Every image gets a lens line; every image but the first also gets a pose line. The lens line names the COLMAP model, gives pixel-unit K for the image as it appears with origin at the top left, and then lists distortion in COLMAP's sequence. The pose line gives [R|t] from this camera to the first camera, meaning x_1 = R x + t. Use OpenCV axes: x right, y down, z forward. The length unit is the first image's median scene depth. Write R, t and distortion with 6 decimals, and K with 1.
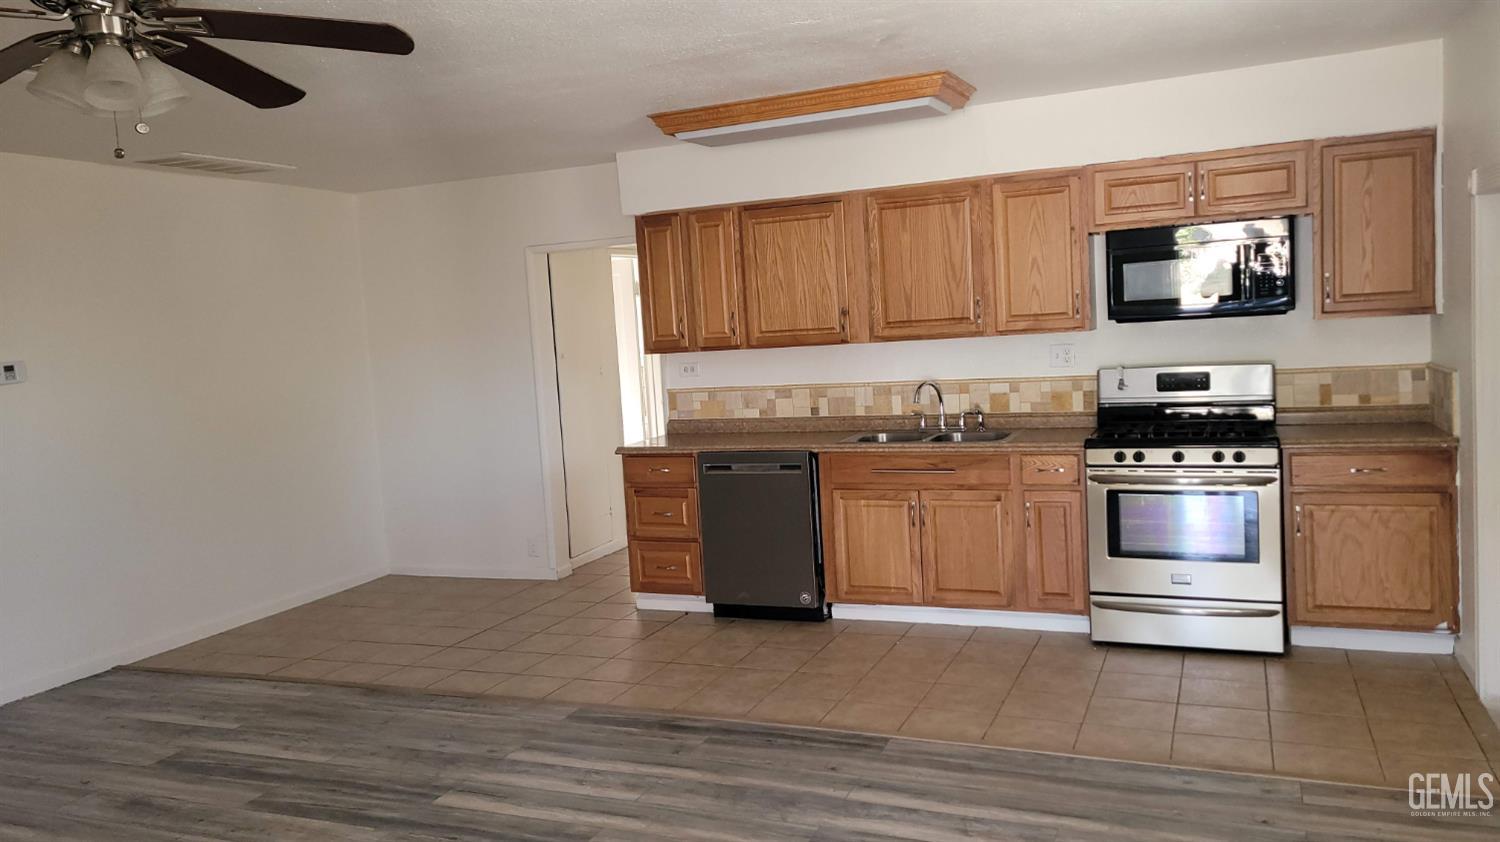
lens RADIAL K [[1123.8, 0, 750.0], [0, 1123.8, 421.0], [0, 0, 1]] dist [0.048921, -0.000853]
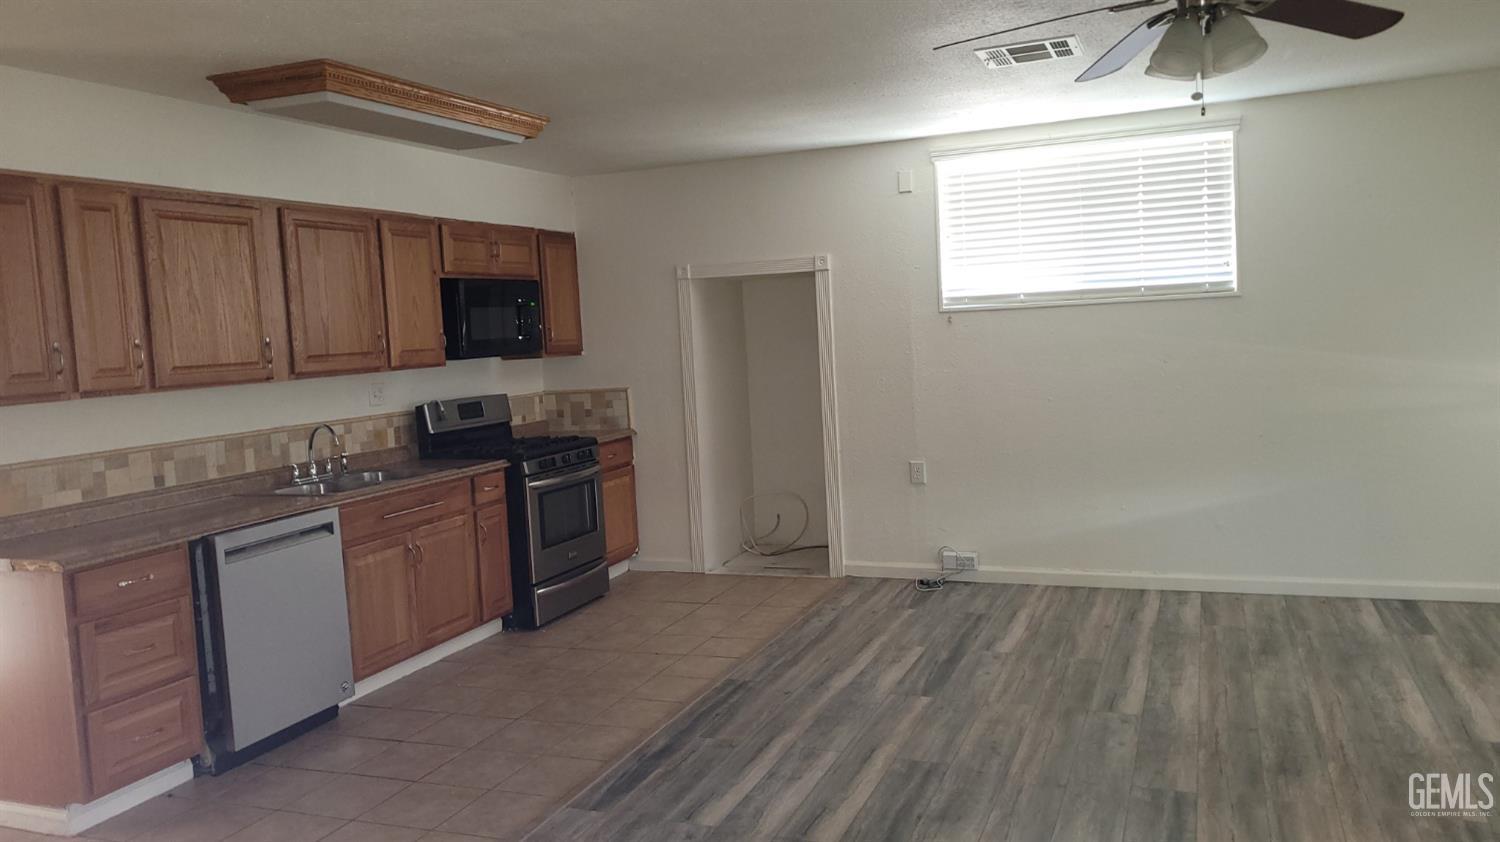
lens RADIAL K [[1128.0, 0, 750.0], [0, 1128.0, 421.0], [0, 0, 1]] dist [0.000303, 0.000179]
pose [[-0.022308, -0.022339, 0.999502, -0.979417], [0.148955, 0.988517, 0.025418, -0.012387], [-0.988592, 0.149448, -0.018724, 0.892080]]
